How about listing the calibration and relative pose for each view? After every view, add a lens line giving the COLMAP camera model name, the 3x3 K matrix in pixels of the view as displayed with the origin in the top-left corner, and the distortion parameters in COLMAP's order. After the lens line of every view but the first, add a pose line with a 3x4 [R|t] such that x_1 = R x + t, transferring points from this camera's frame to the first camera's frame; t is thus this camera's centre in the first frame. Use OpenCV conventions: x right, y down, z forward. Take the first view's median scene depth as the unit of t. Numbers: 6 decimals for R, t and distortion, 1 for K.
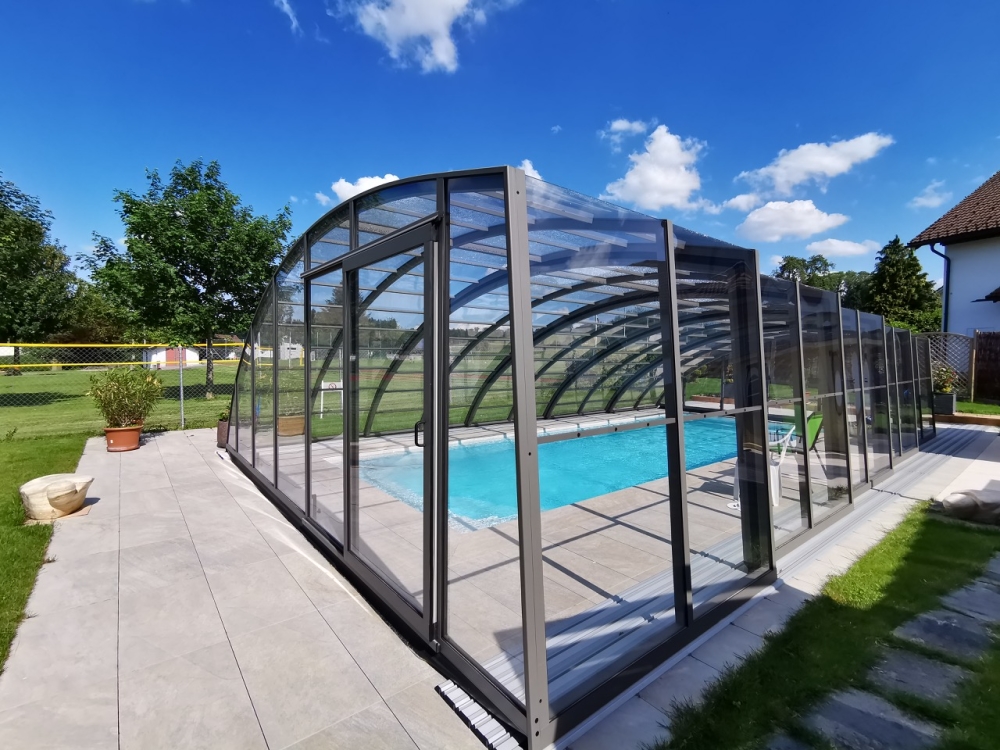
lens RADIAL K [[463.9, 0, 500.0], [0, 463.9, 375.0], [0, 0, 1]] dist [0.031993, -0.020944]
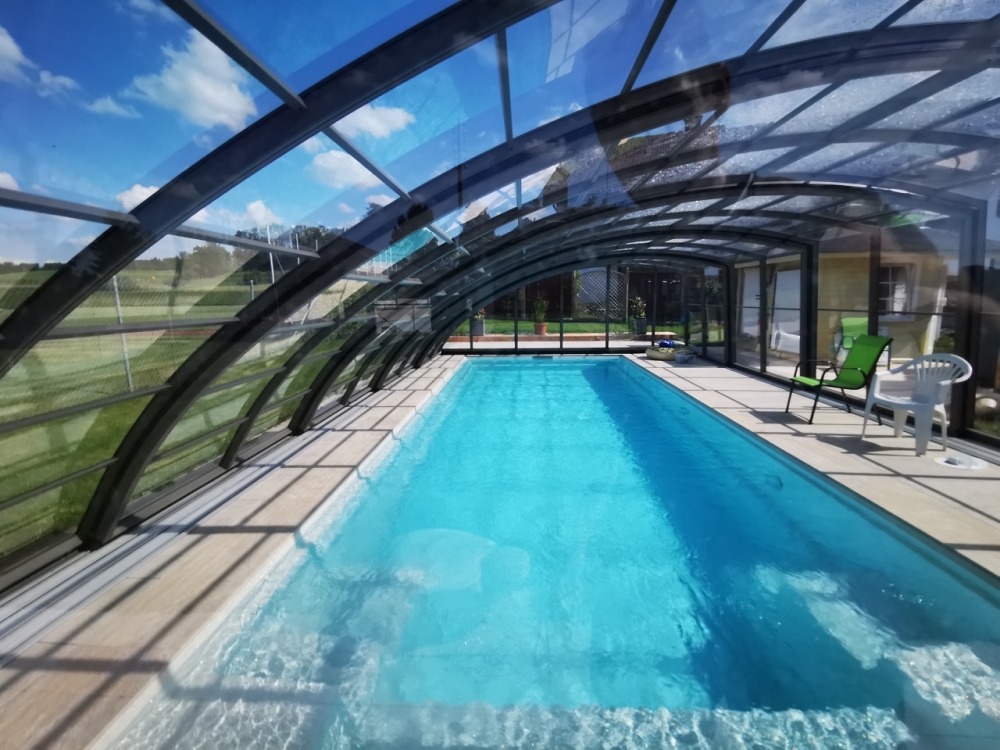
lens RADIAL K [[460.2, 0, 500.6], [0, 460.2, 370.0], [0, 0, 1]] dist [0.003192, 0.000915]
pose [[0.660475, -0.135568, 0.738508, -0.217619], [0.048942, 0.989247, 0.137825, -0.009568], [-0.749251, -0.054886, 0.660008, 0.409358]]
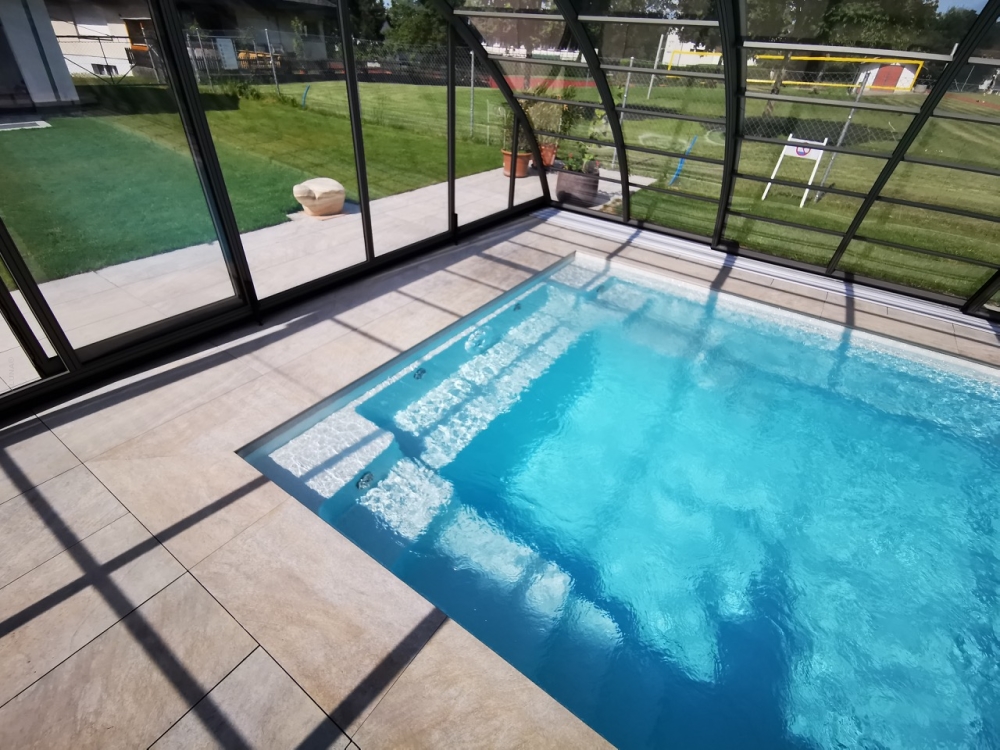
lens RADIAL K [[471.2, 0, 500.0], [0, 471.2, 375.0], [0, 0, 1]] dist [0.015550, -0.000208]
pose [[0.285958, 0.556662, -0.779972, 0.136176], [-0.096256, 0.826530, 0.554601, -0.029182], [0.953395, -0.083516, 0.289935, 0.376845]]
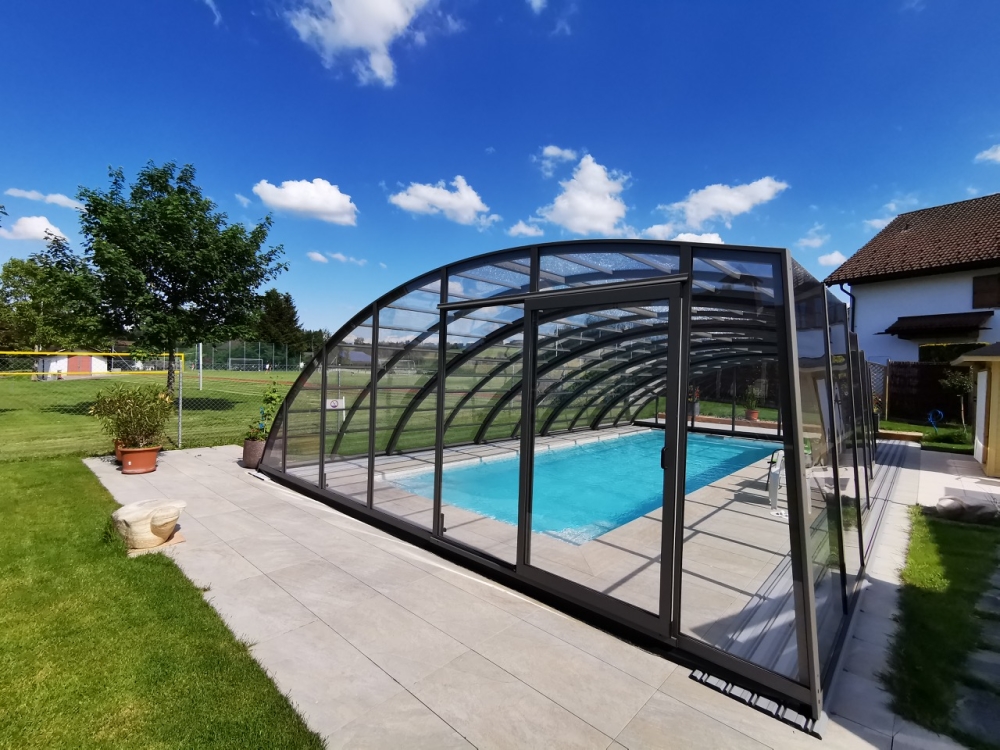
lens RADIAL K [[462.3, 0, 499.5], [0, 462.3, 378.5], [0, 0, 1]] dist [0.005845, 0.000827]
pose [[0.988958, 0.015604, 0.147374, -0.138672], [-0.012185, 0.999636, -0.024080, -0.007817], [-0.147696, 0.022018, 0.988788, -0.016910]]
